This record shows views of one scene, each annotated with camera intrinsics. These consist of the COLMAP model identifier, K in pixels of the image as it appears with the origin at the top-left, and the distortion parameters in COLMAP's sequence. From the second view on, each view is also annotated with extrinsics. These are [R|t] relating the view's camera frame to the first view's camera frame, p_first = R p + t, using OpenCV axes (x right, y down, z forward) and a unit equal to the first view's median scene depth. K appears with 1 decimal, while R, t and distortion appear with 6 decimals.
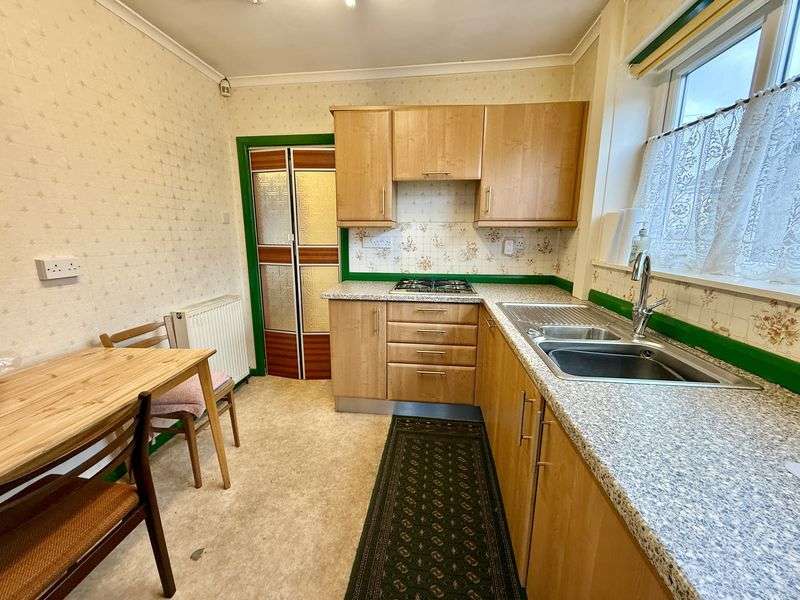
lens RADIAL K [[321.2, 0, 399.6], [0, 321.2, 299.4], [0, 0, 1]] dist [-0.000389, -0.000414]
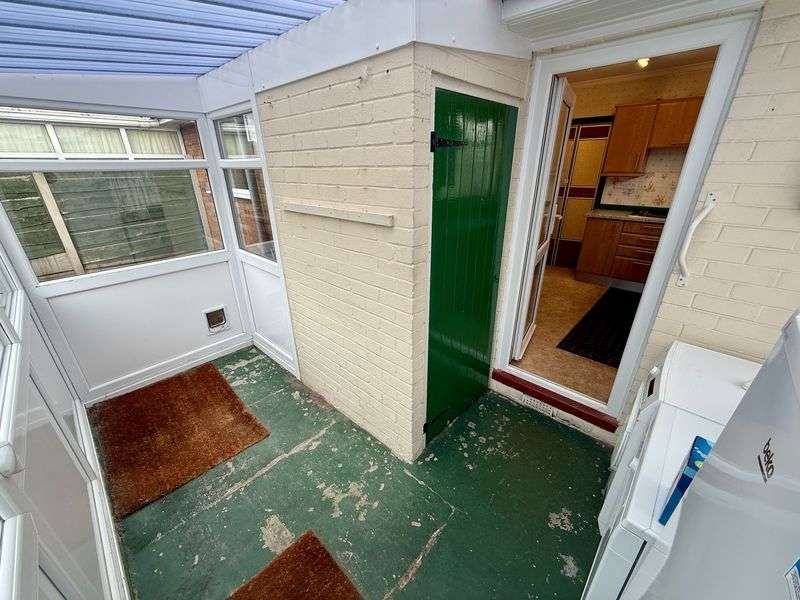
lens RADIAL K [[321.2, 0, 396.0], [0, 321.2, 300.6], [0, 0, 1]] dist [-0.000389, -0.000414]
pose [[0.804365, 0.220522, -0.551694, 0.020091], [-0.106139, 0.966964, 0.231763, 0.130295], [0.584578, -0.127866, 0.801198, -1.041083]]
